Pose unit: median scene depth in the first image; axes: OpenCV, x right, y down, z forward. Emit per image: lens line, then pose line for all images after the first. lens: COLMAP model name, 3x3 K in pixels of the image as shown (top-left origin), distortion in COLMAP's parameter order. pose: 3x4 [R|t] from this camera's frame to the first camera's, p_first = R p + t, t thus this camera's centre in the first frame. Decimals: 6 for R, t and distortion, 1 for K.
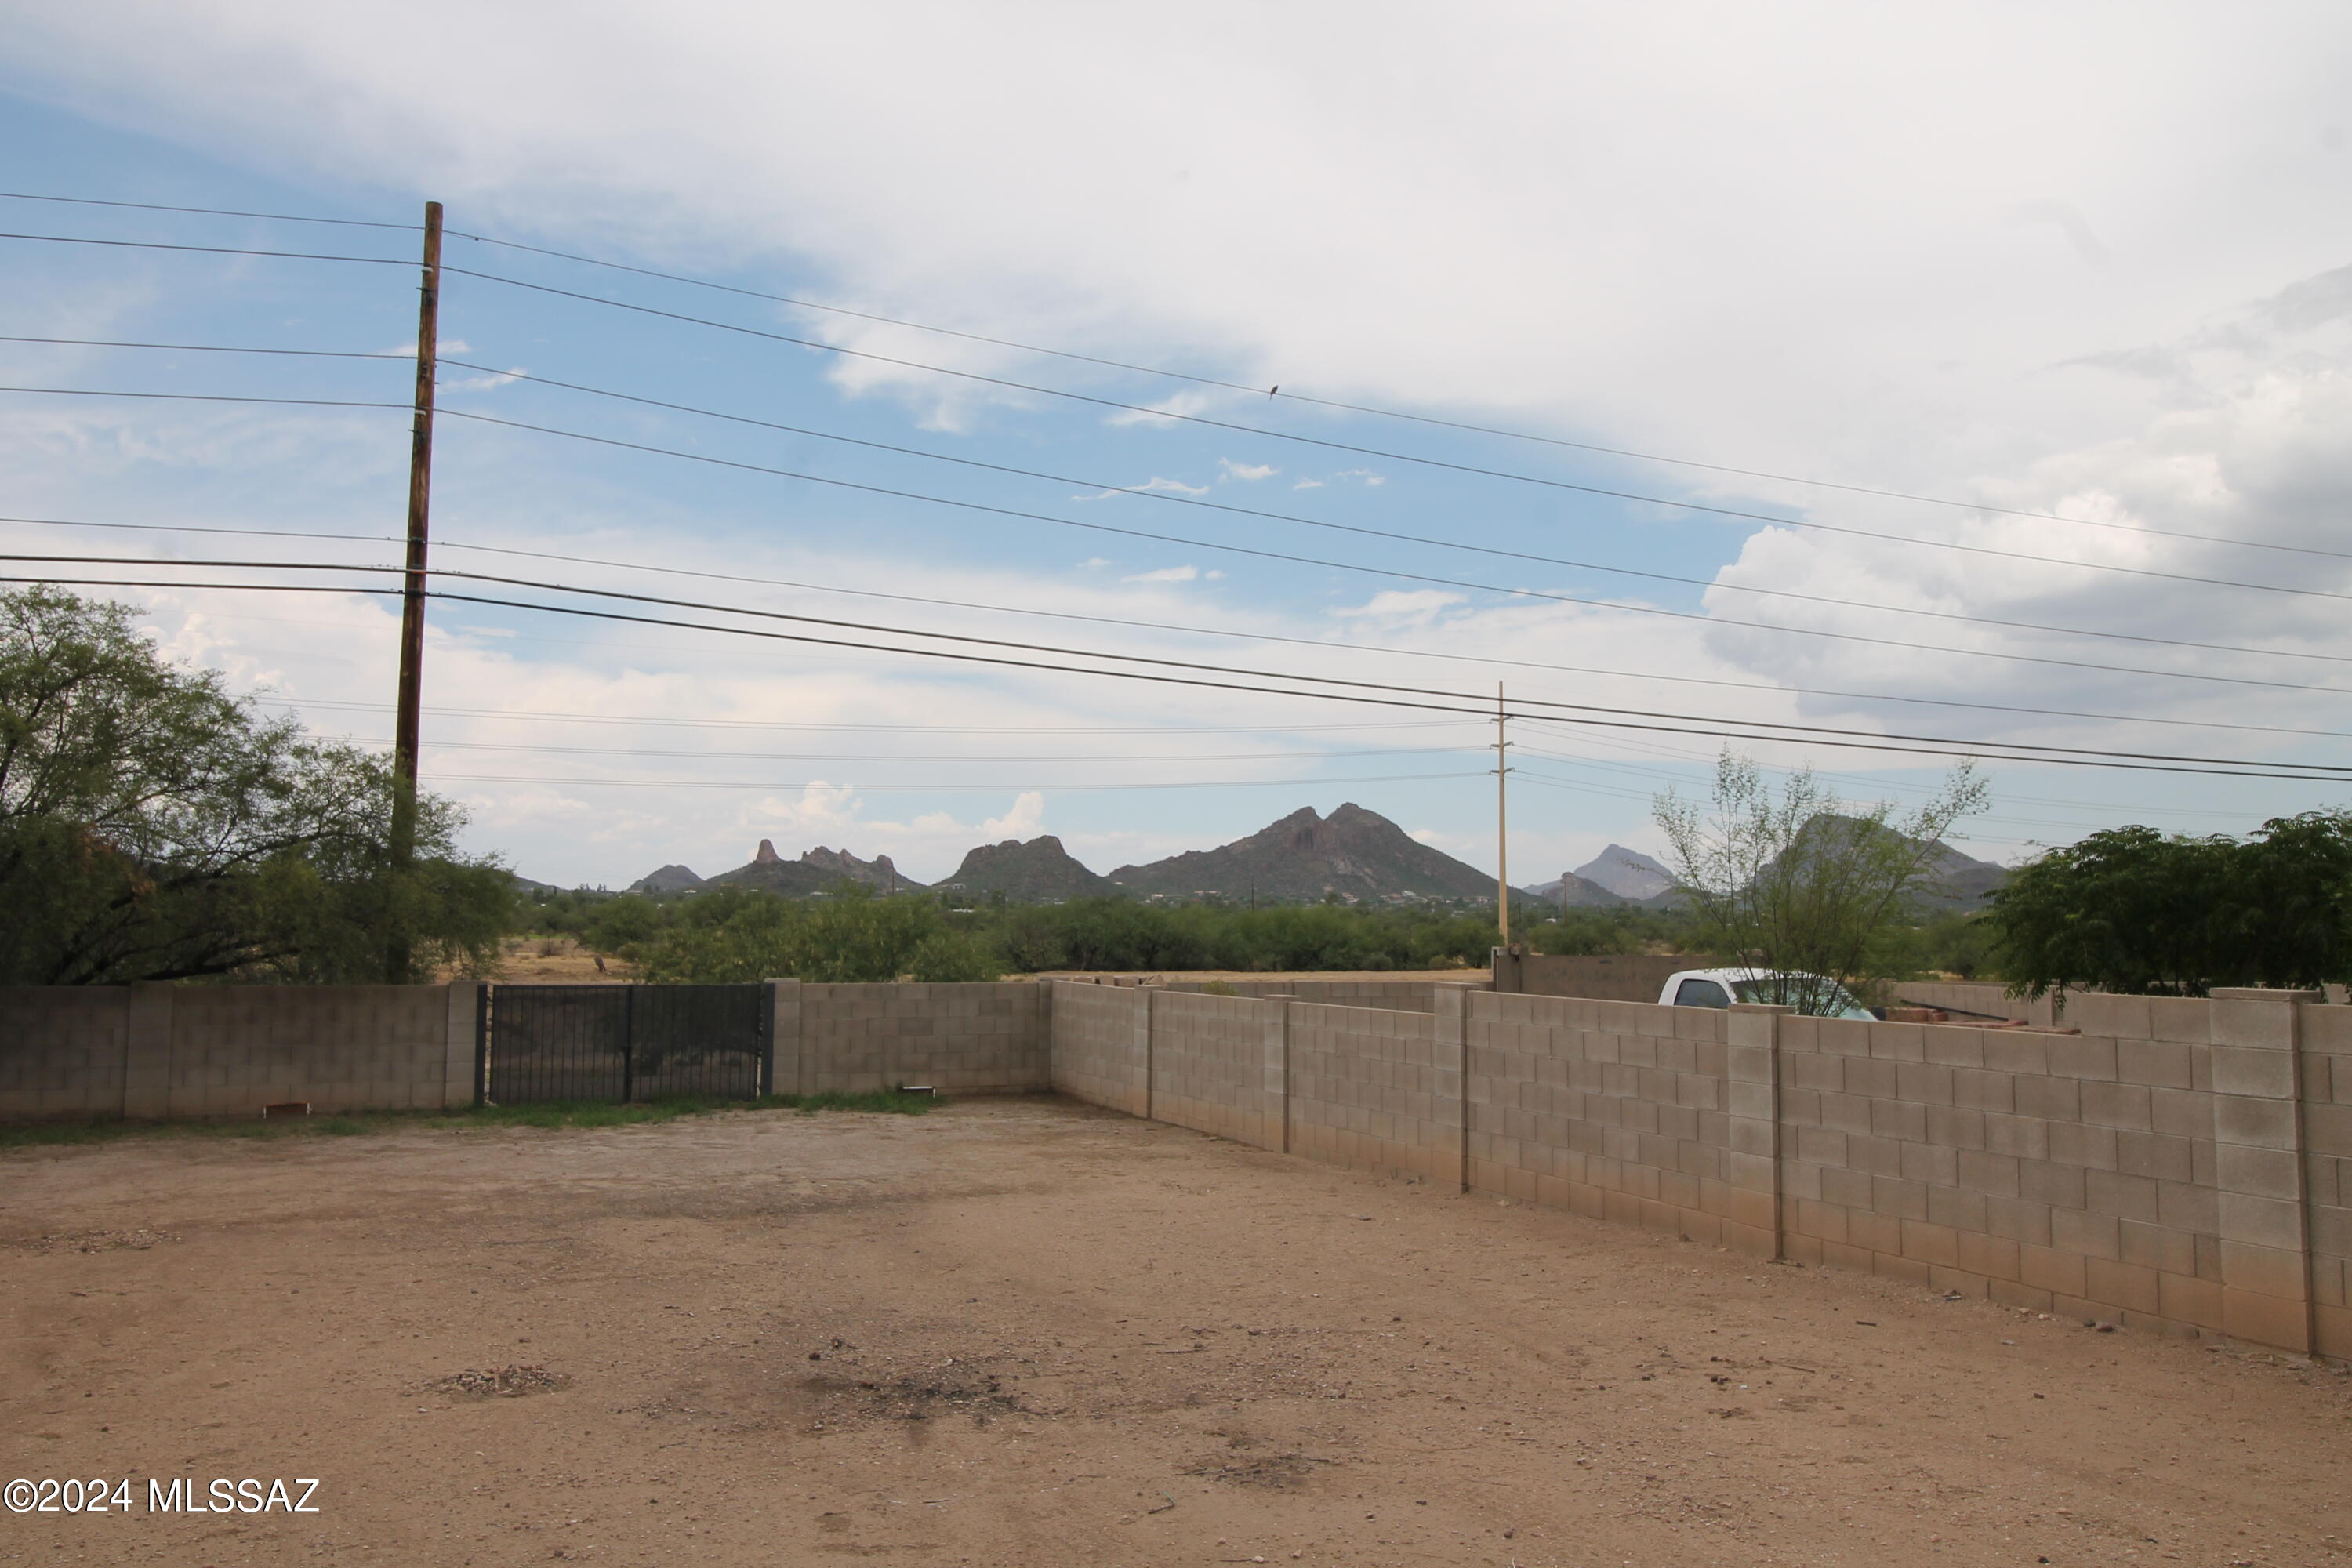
lens RADIAL K [[1876.8, 0, 1172.4], [0, 1876.8, 769.0], [0, 0, 1]] dist [0.025666, -0.032500]
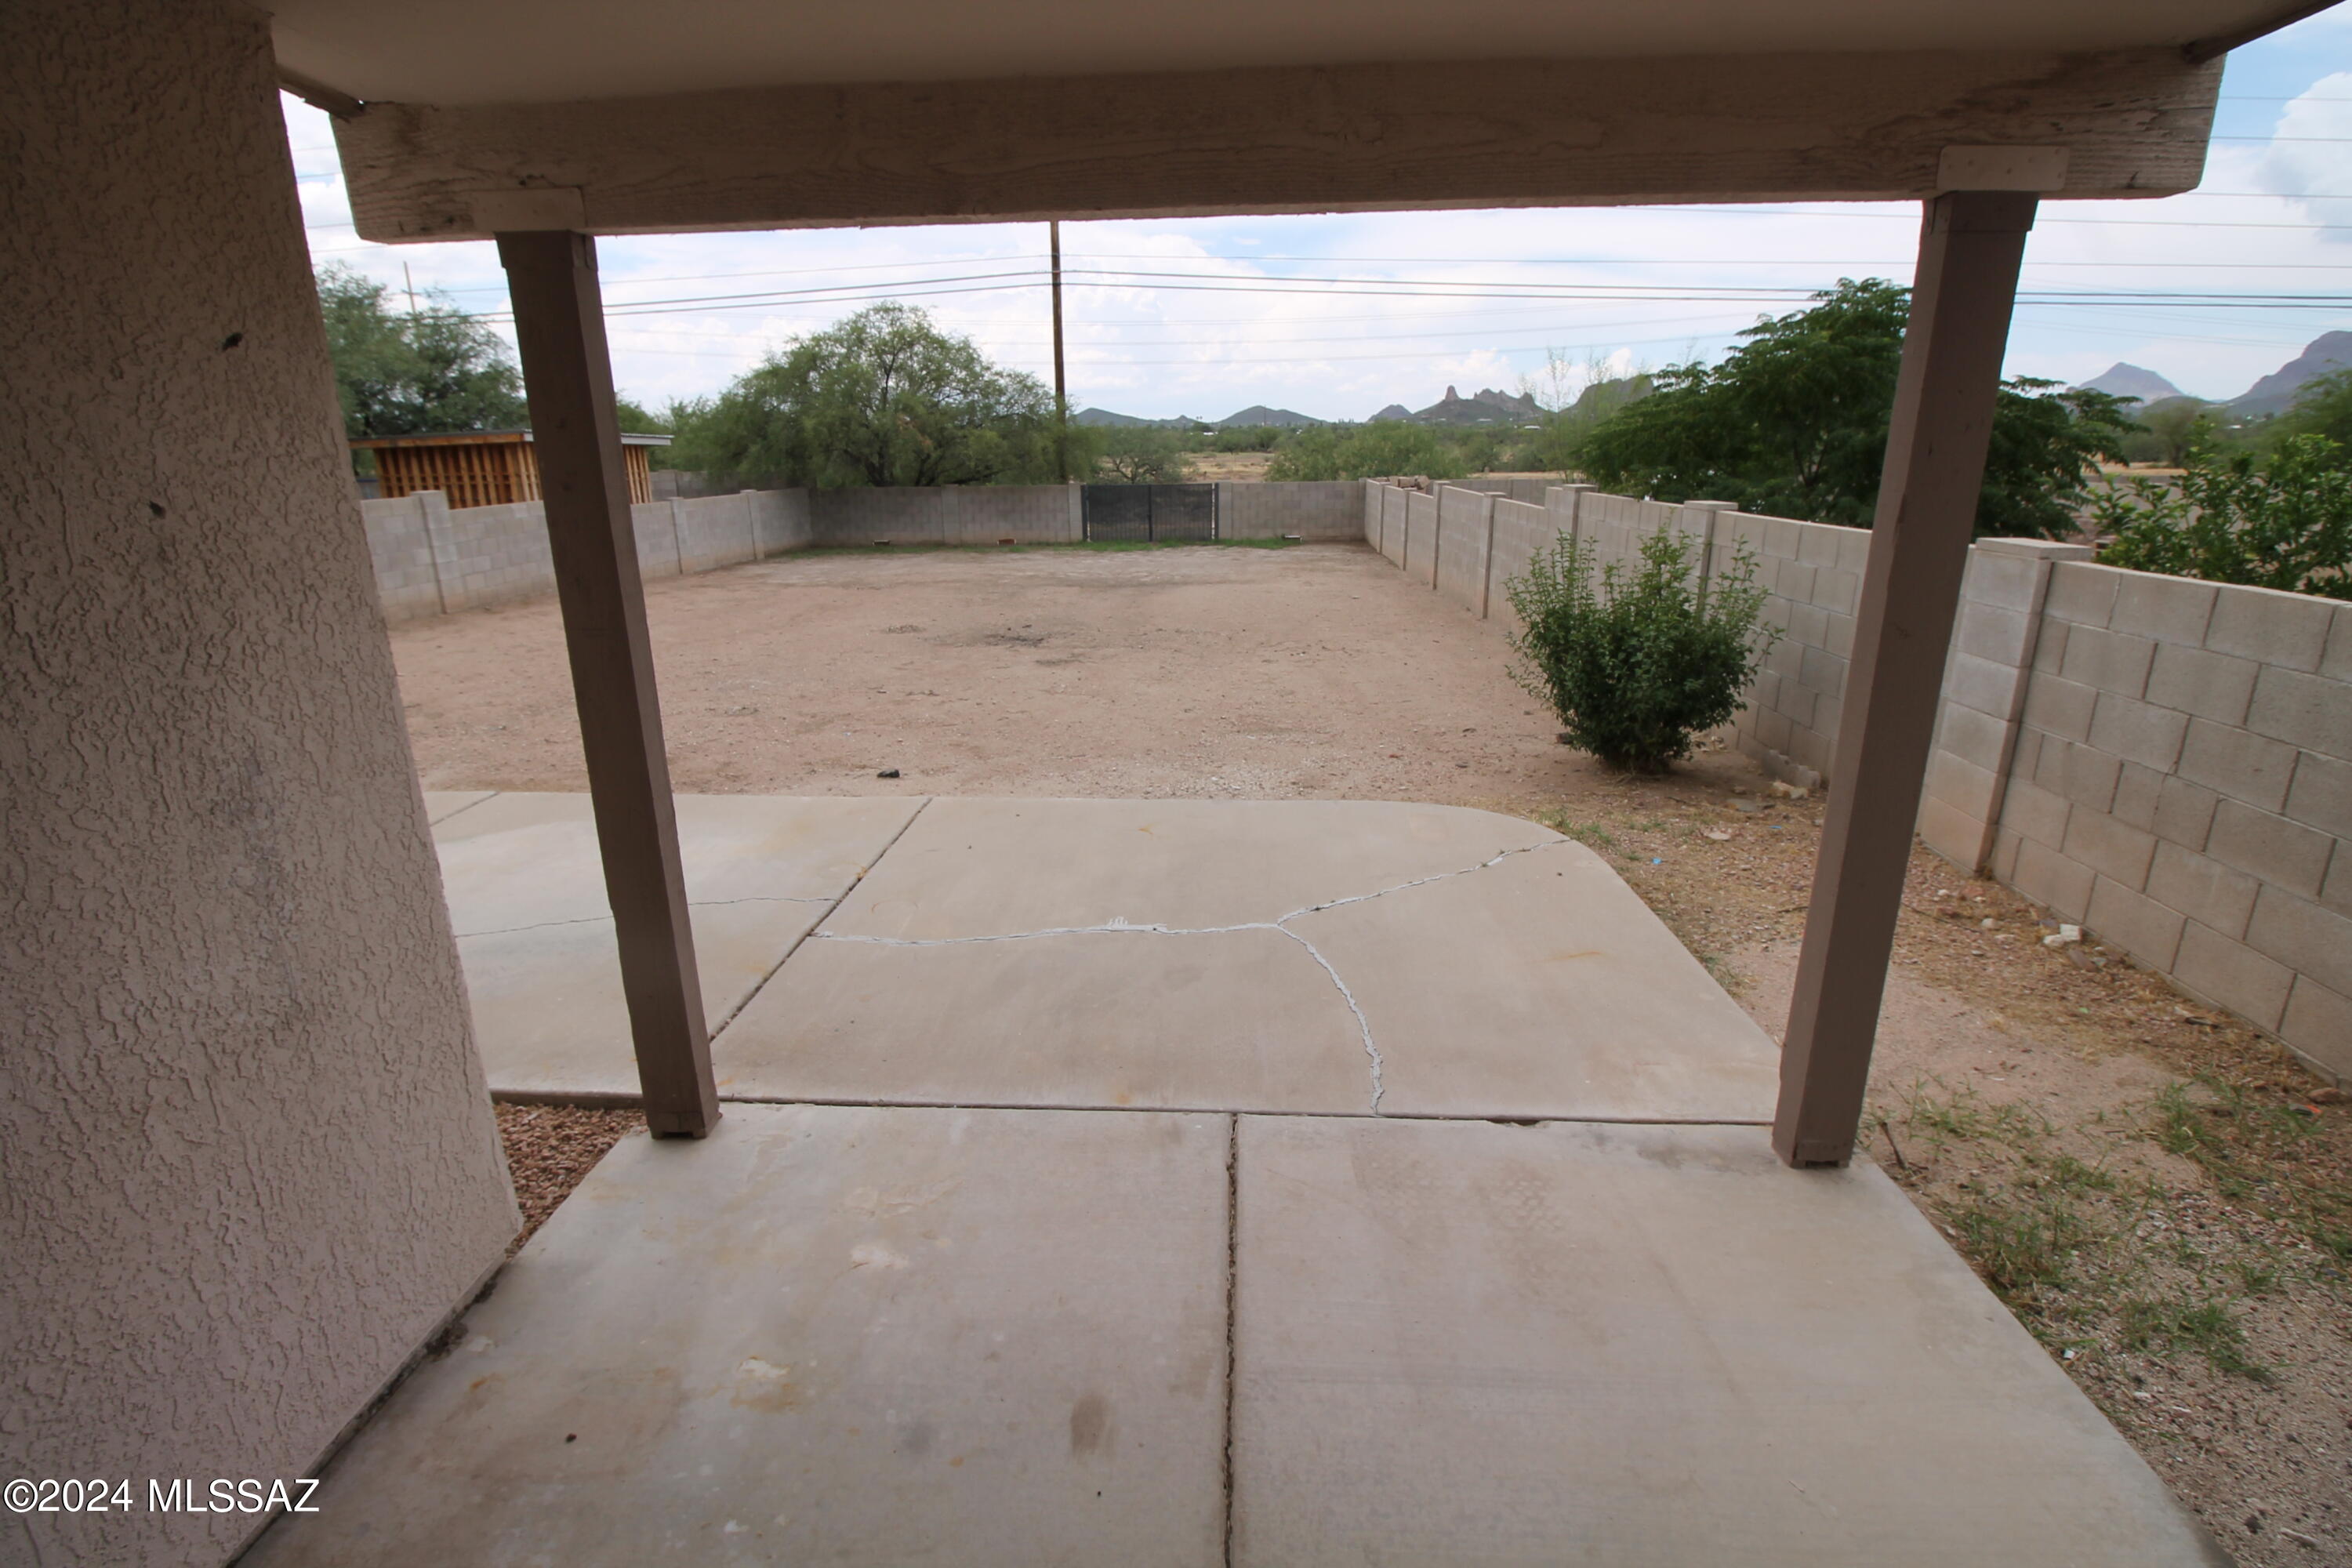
lens RADIAL K [[1109.3, 0, 1171.7], [0, 1109.3, 779.8], [0, 0, 1]] dist [-0.005765, -0.001576]
pose [[0.900200, 0.104558, -0.422737, 0.272378], [0.059231, 0.932328, 0.356729, -0.015533], [0.431429, -0.346167, 0.833089, -0.115423]]
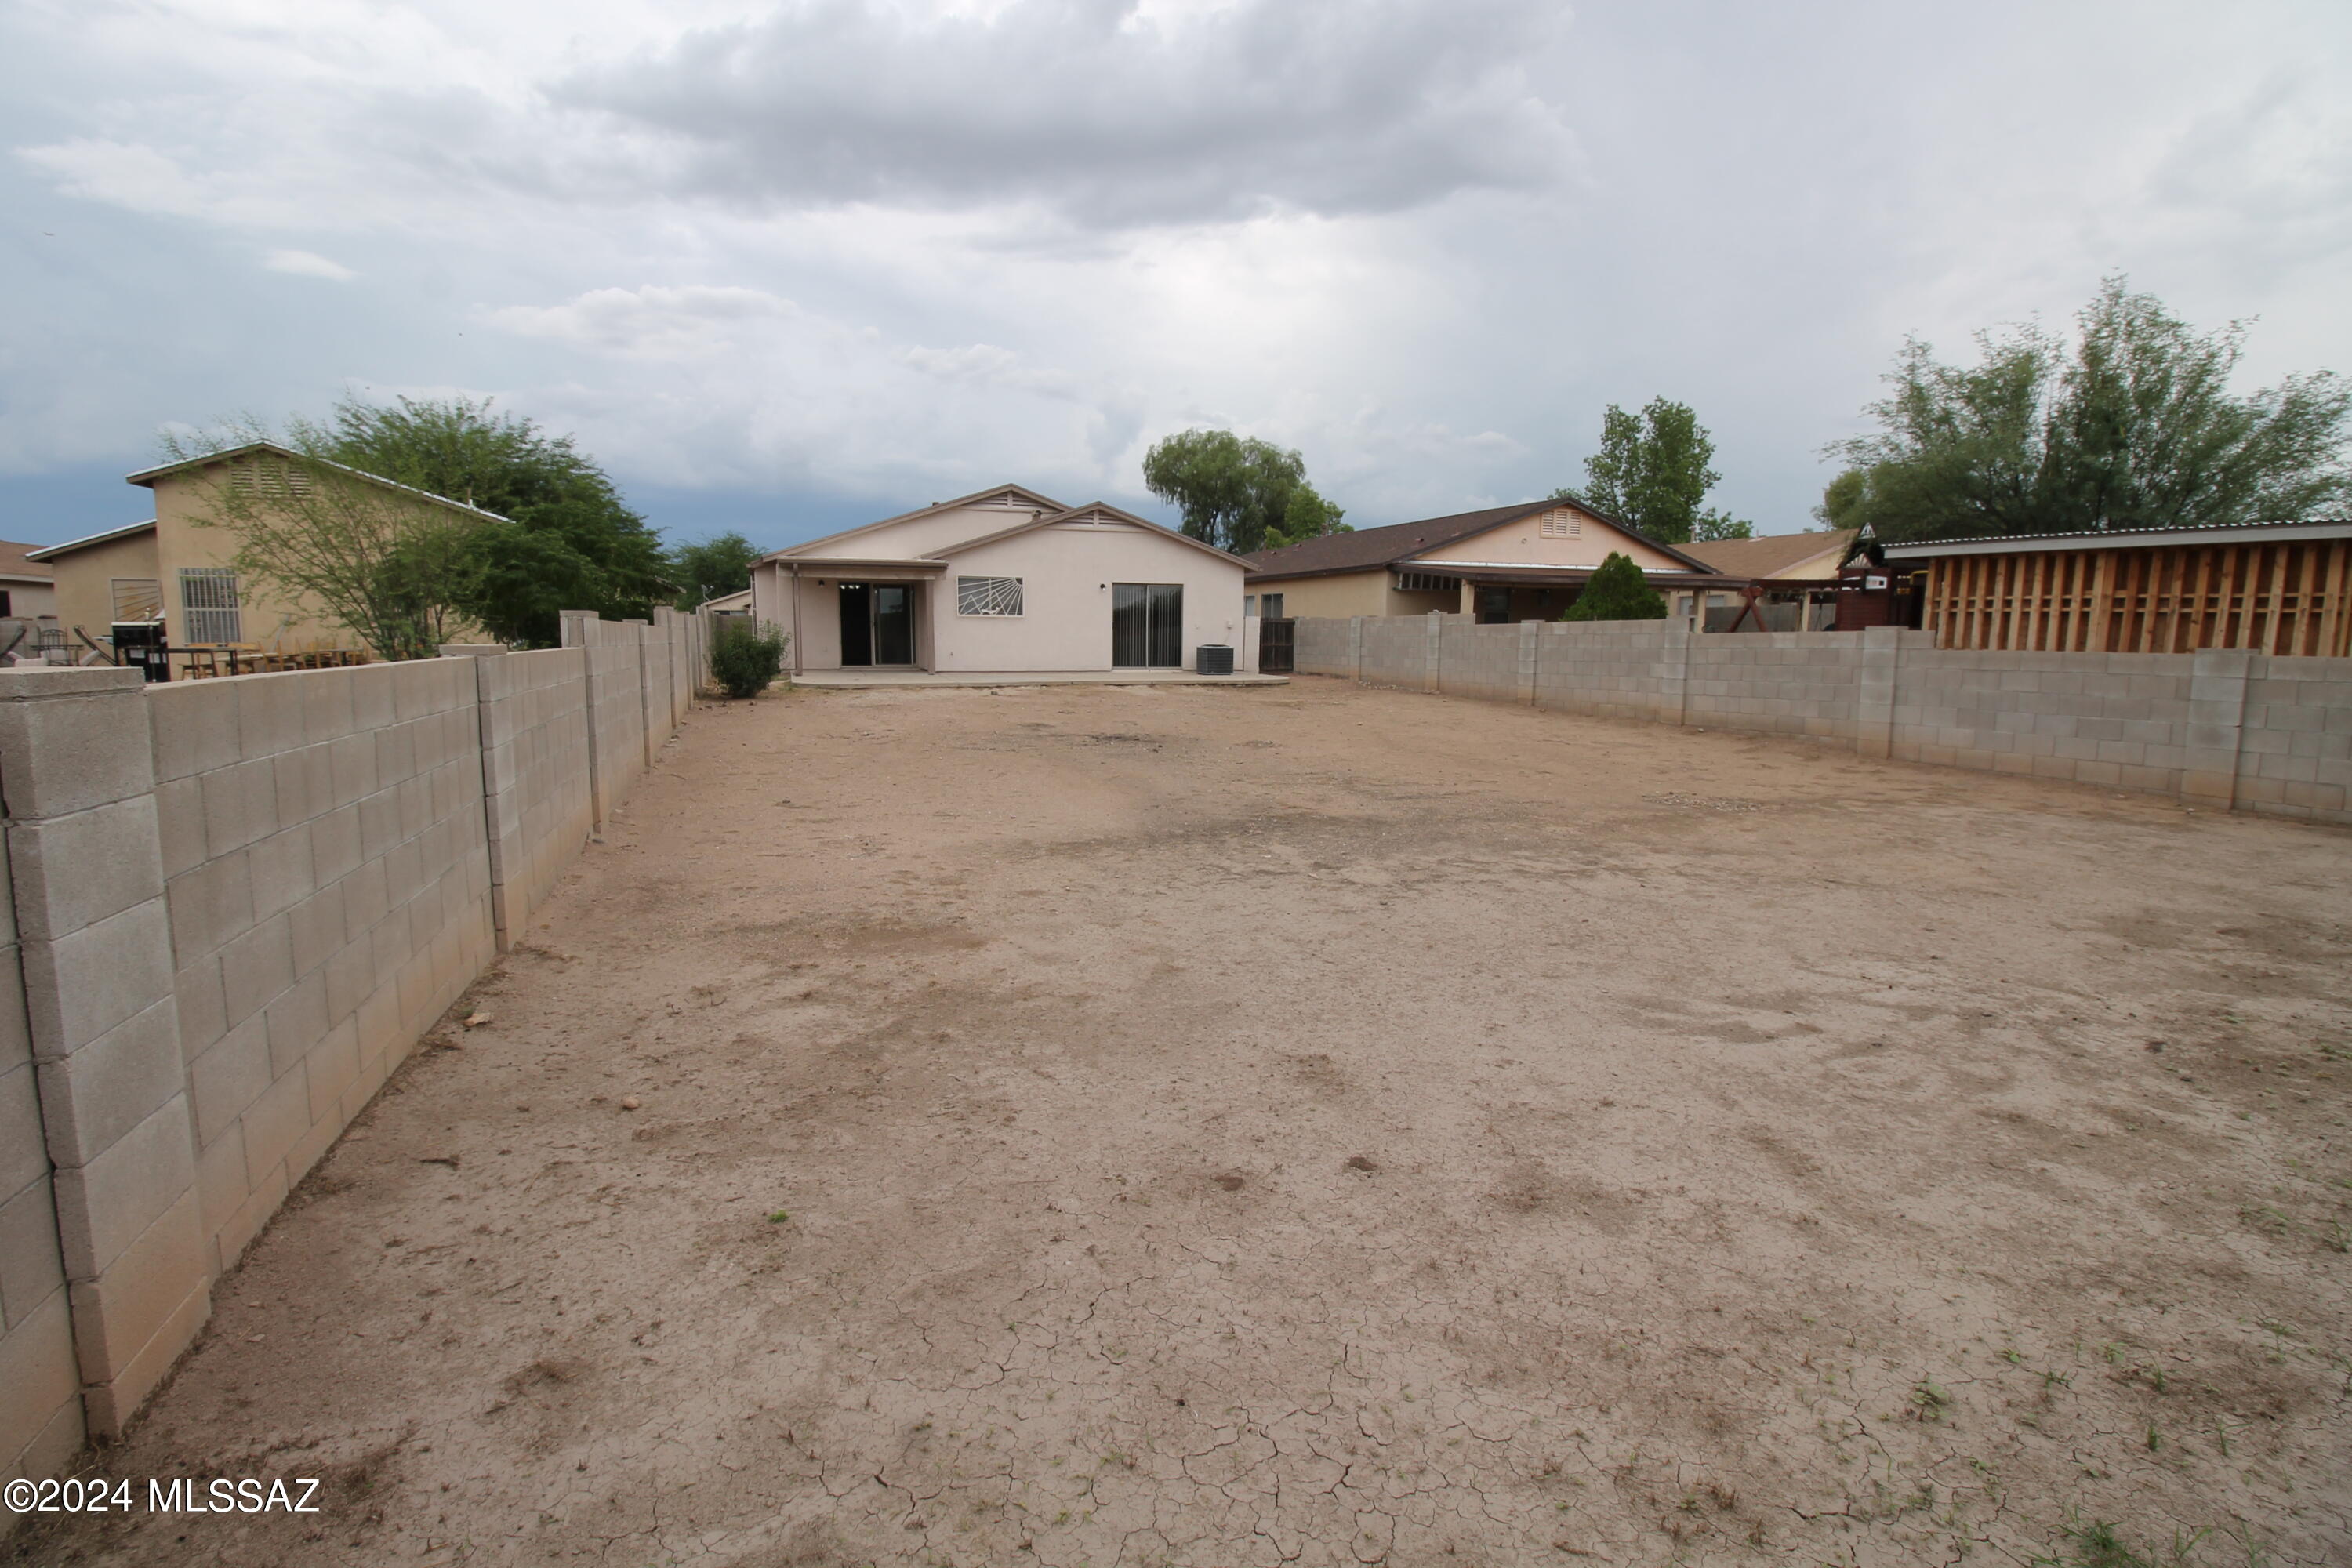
lens RADIAL K [[1109.3, 0, 1173.1], [0, 1109.3, 777.4], [0, 0, 1]] dist [-0.005765, -0.001576]
pose [[-0.999316, -0.008466, 0.036001, -0.101902], [-0.006689, 0.998768, 0.049175, 0.100422], [-0.036373, 0.048901, -0.998141, 0.991317]]
